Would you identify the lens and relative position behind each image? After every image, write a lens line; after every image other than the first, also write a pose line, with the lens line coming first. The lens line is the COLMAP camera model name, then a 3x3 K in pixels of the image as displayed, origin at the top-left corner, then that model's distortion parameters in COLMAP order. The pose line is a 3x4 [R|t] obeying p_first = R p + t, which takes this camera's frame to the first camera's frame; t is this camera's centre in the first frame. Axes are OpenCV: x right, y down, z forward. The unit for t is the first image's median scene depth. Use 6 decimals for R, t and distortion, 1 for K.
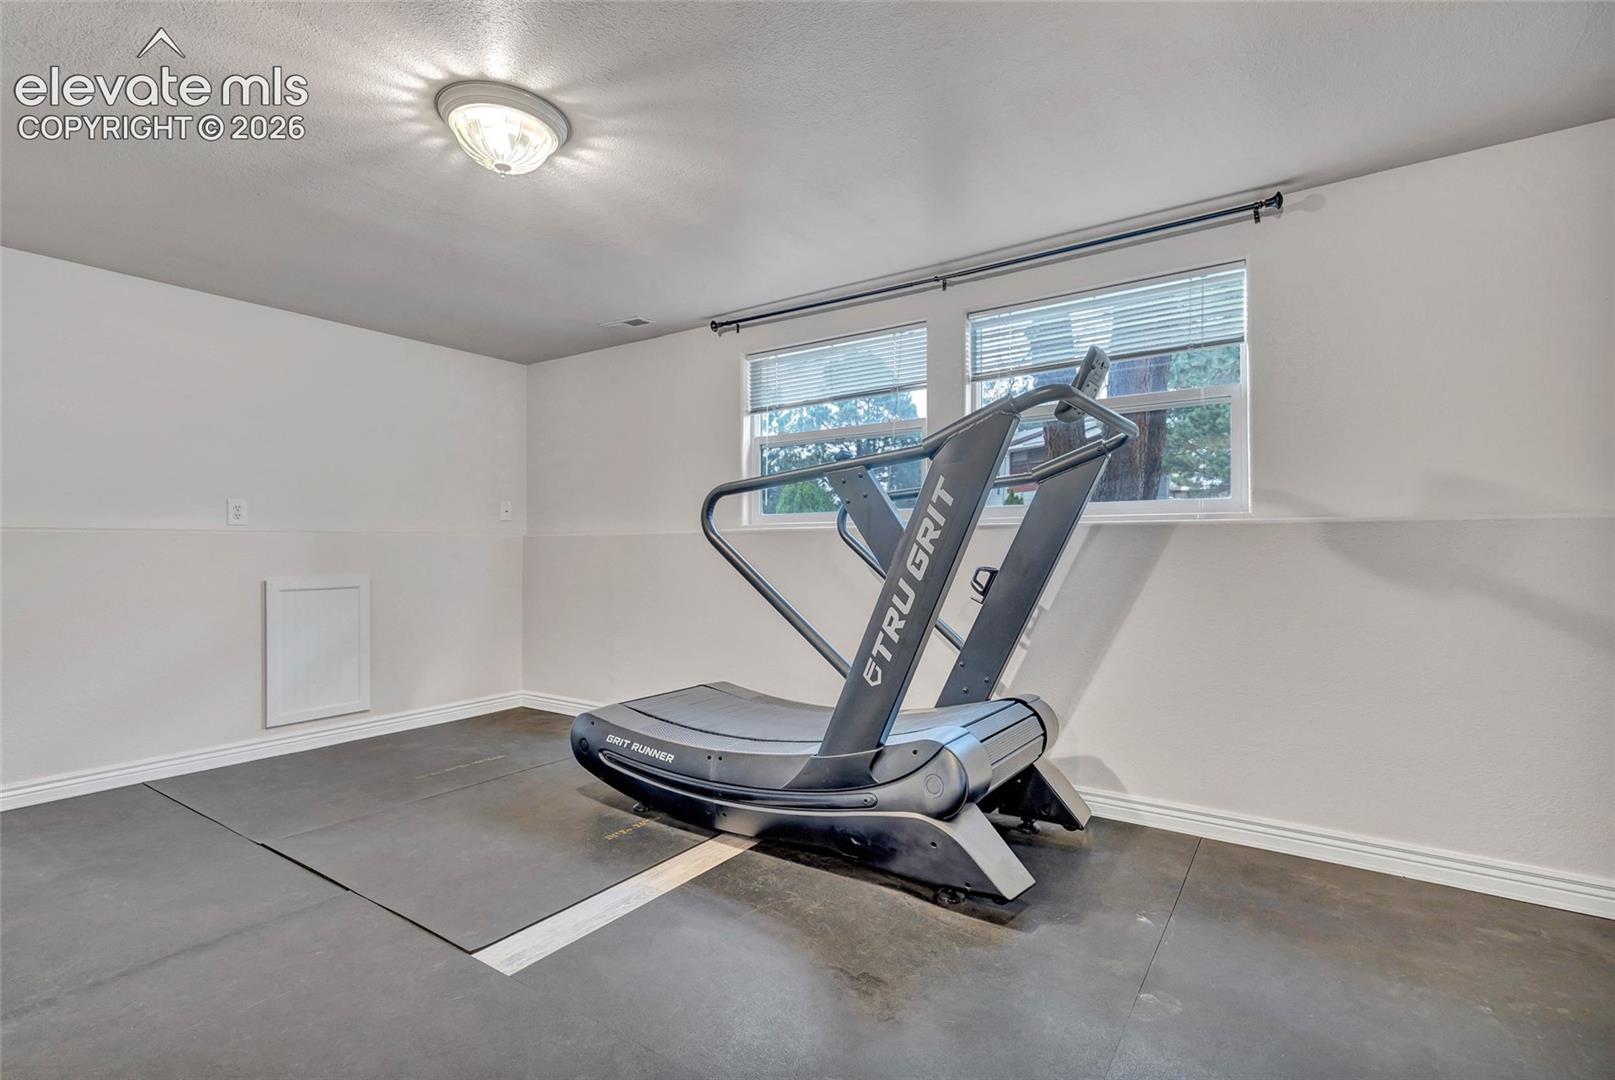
lens RADIAL K [[737.3, 0, 815.8], [0, 737.3, 537.6], [0, 0, 1]] dist [0.006482, -0.002414]
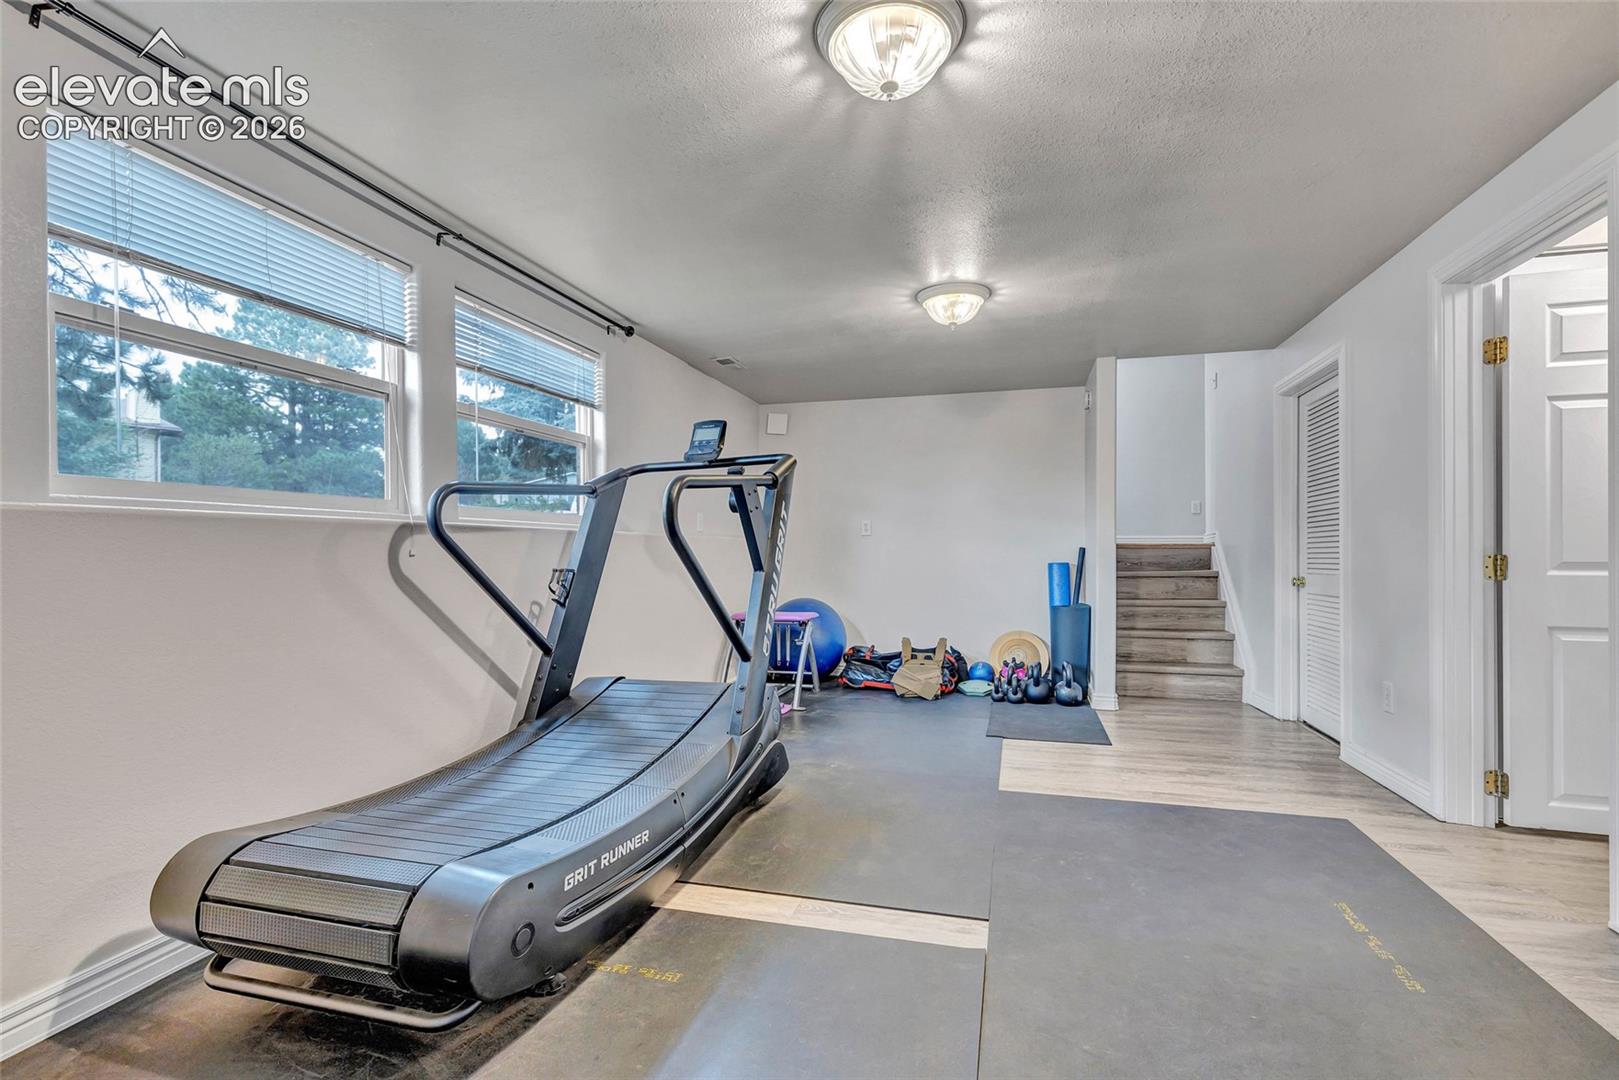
lens RADIAL K [[739.1, 0, 814.2], [0, 739.1, 552.3], [0, 0, 1]] dist [0.006482, -0.002414]
pose [[-0.322197, 0.006477, 0.946650, -0.903098], [-0.006997, 0.999933, -0.009223, 0.023224], [-0.946647, -0.009595, -0.322130, 1.033819]]
